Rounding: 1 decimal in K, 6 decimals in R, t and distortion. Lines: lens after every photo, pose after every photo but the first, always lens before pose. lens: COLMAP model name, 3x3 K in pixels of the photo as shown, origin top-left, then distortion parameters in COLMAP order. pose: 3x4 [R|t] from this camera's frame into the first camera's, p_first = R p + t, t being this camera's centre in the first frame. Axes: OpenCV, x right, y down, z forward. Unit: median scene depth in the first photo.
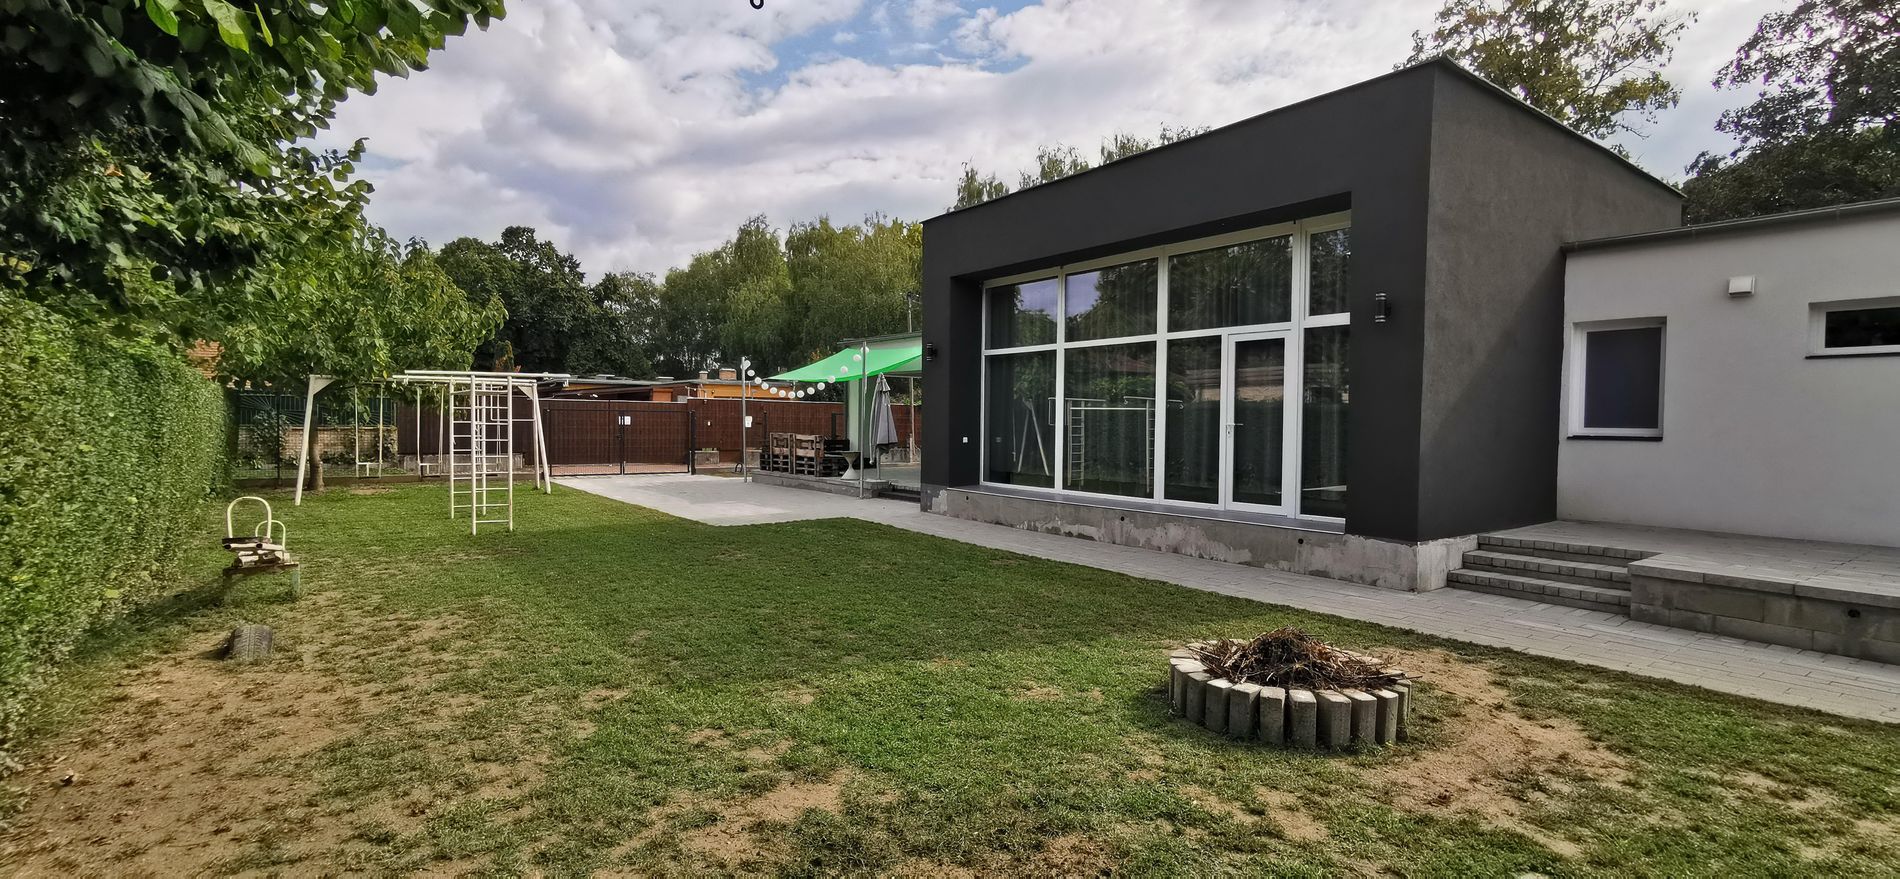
lens RADIAL K [[862.9, 0, 952.6], [0, 862.9, 443.7], [0, 0, 1]] dist [-0.000513, 0.001465]
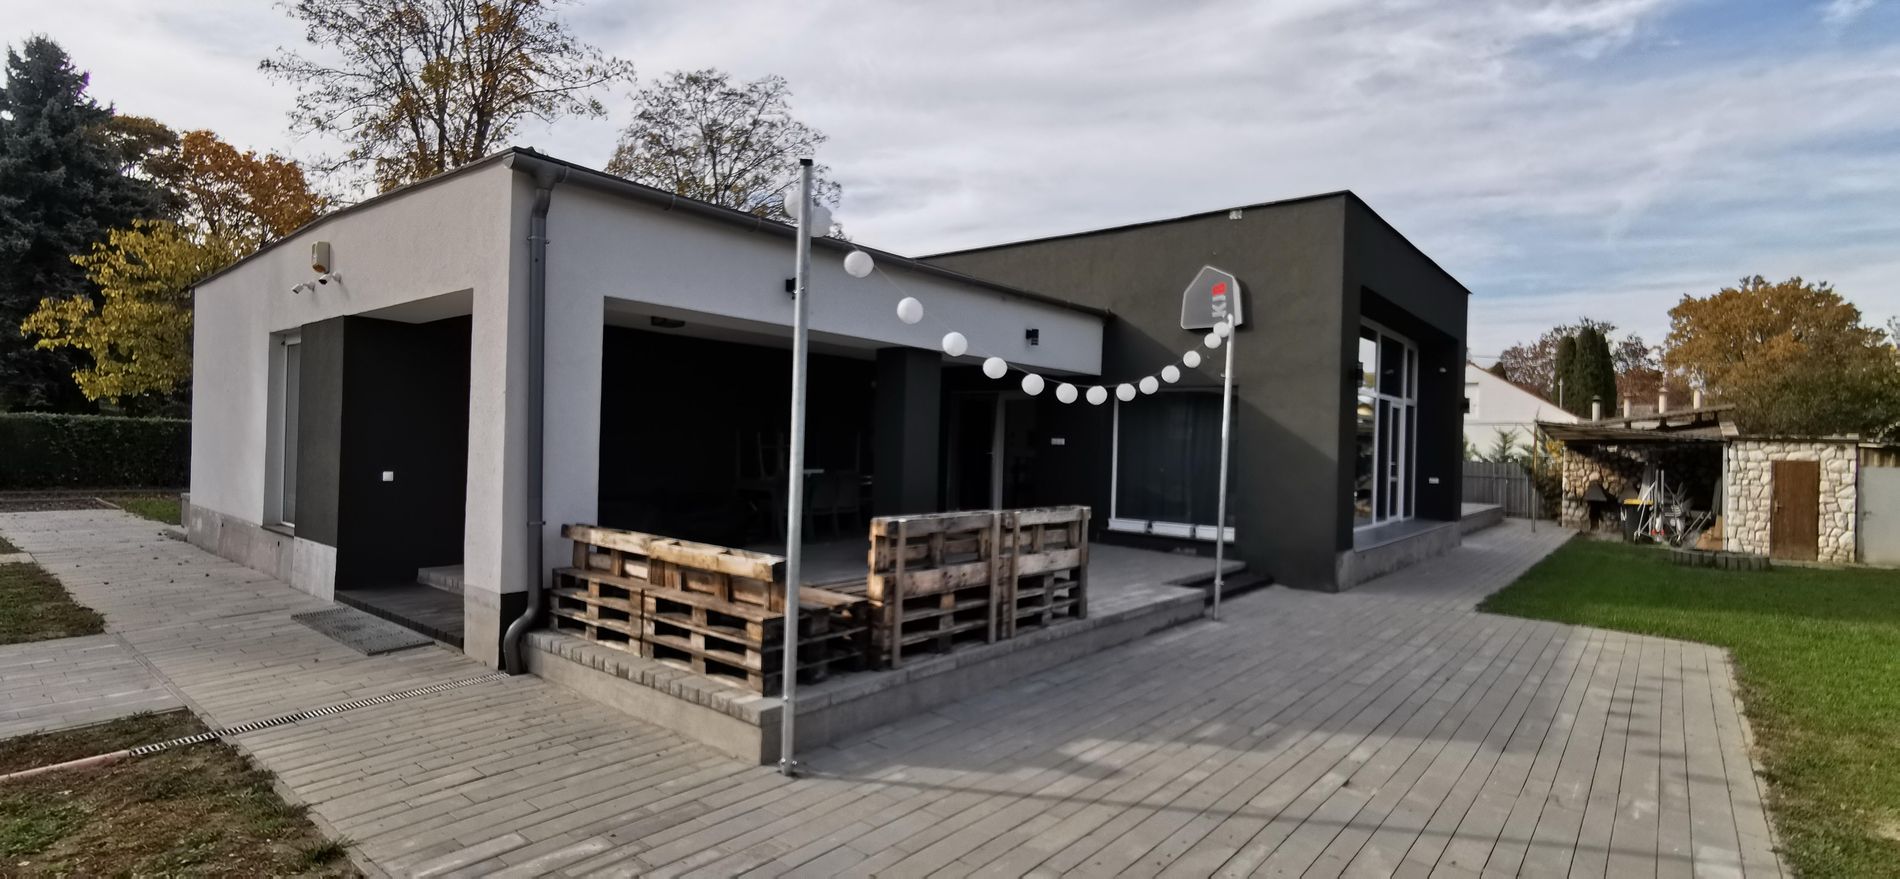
lens RADIAL K [[871.5, 0, 950.0], [0, 871.5, 439.5], [0, 0, 1]] dist [0.000560, 0.001127]
pose [[-0.228928, -0.010736, 0.973384, -0.606253], [0.000264, 0.999938, 0.011091, -0.051401], [-0.973443, 0.002796, -0.228911, 1.343811]]
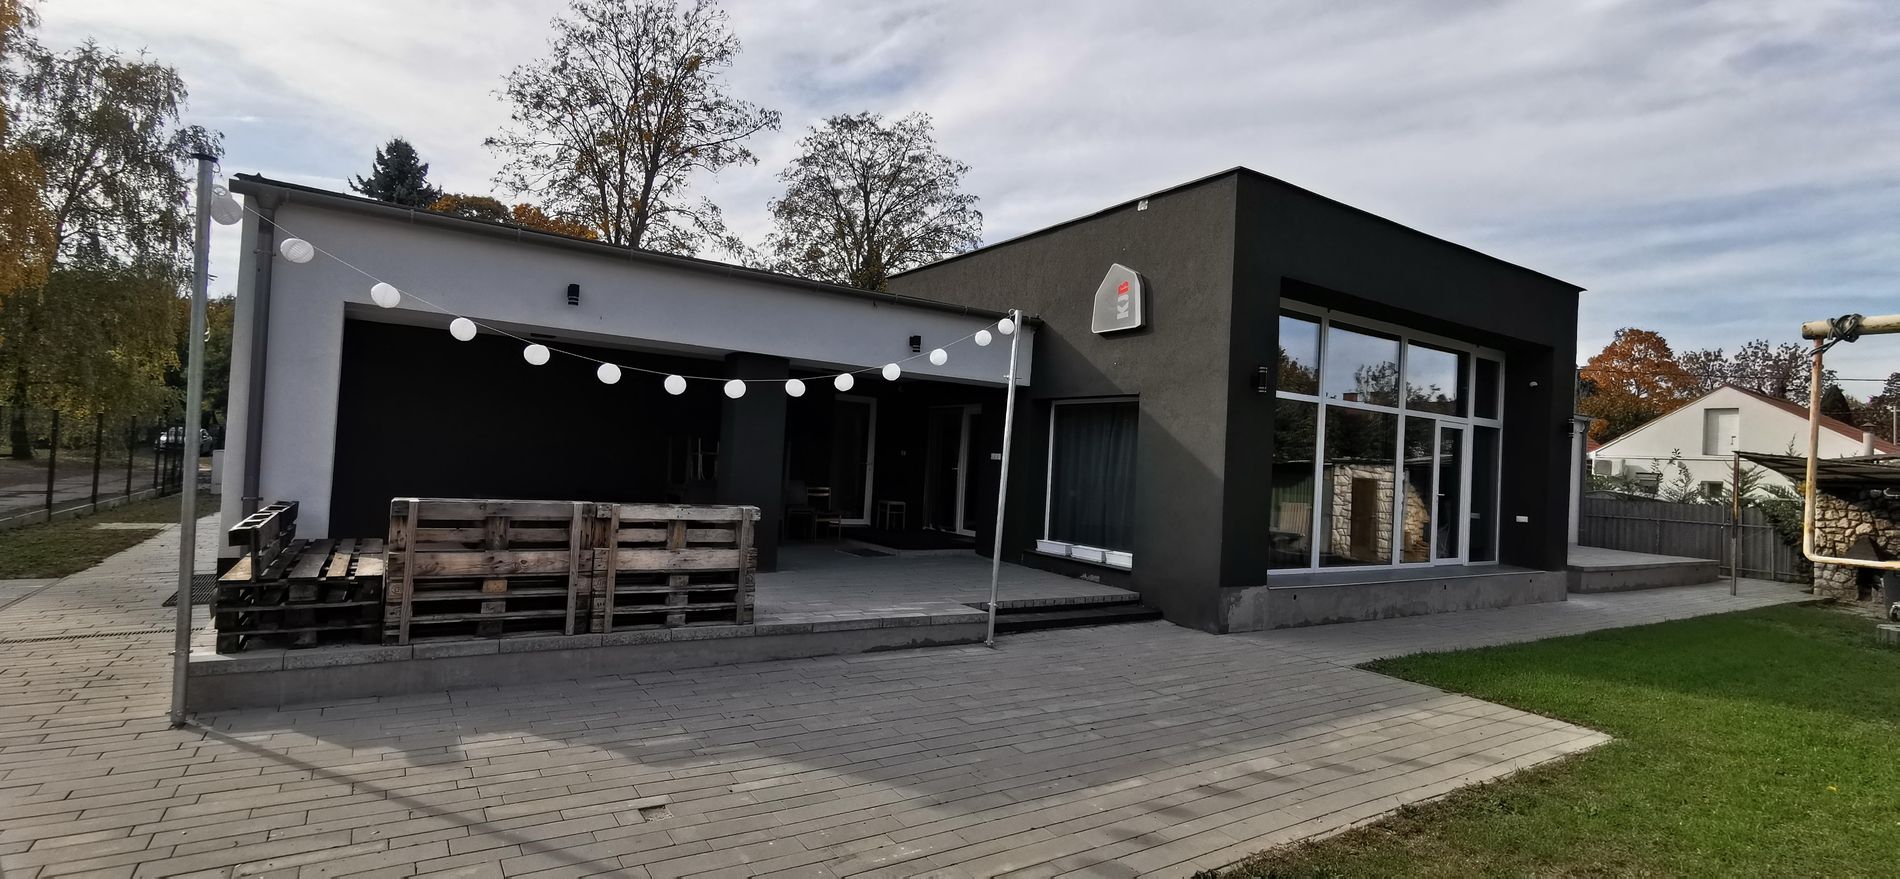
lens RADIAL K [[862.9, 0, 952.6], [0, 862.9, 443.7], [0, 0, 1]] dist [-0.000513, 0.001465]
pose [[0.065692, 0.018062, 0.997676, -0.603995], [-0.021951, 0.999620, -0.016652, -0.038063], [-0.997598, -0.020807, 0.066064, 1.046374]]
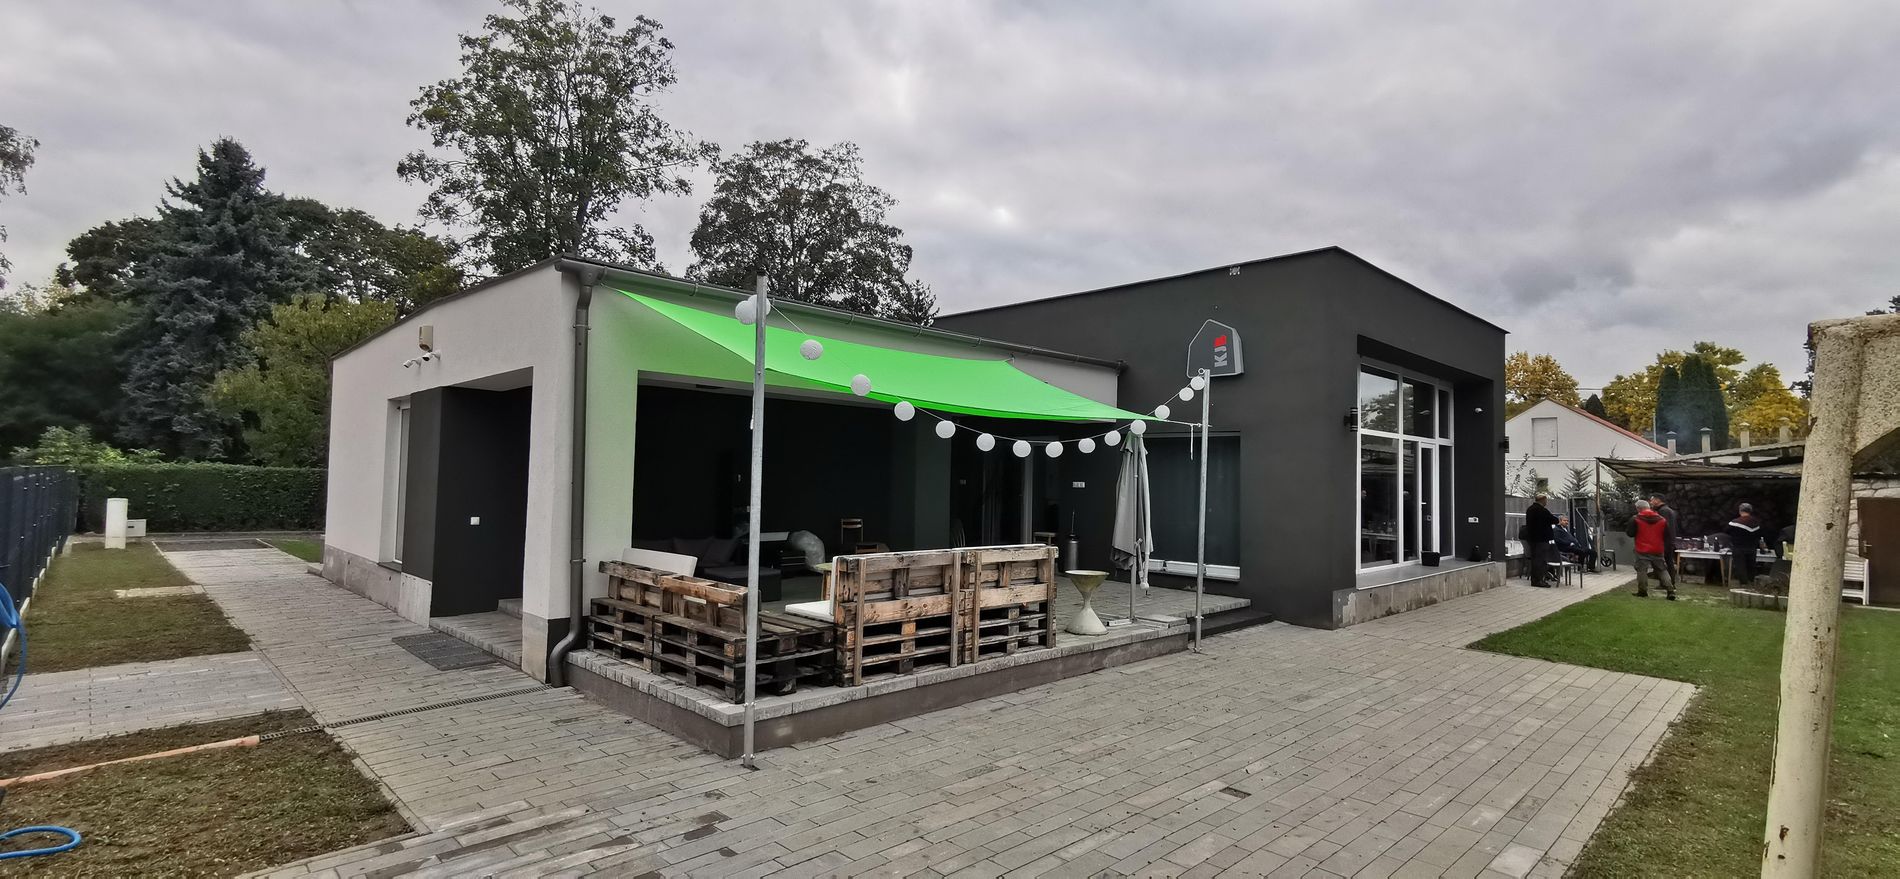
lens RADIAL K [[862.9, 0, 952.6], [0, 862.9, 443.7], [0, 0, 1]] dist [-0.000513, 0.001465]
pose [[-0.127744, 0.031328, 0.991312, -0.672736], [0.009750, 0.999492, -0.030330, -0.056541], [-0.991759, 0.005791, -0.127984, 1.293580]]
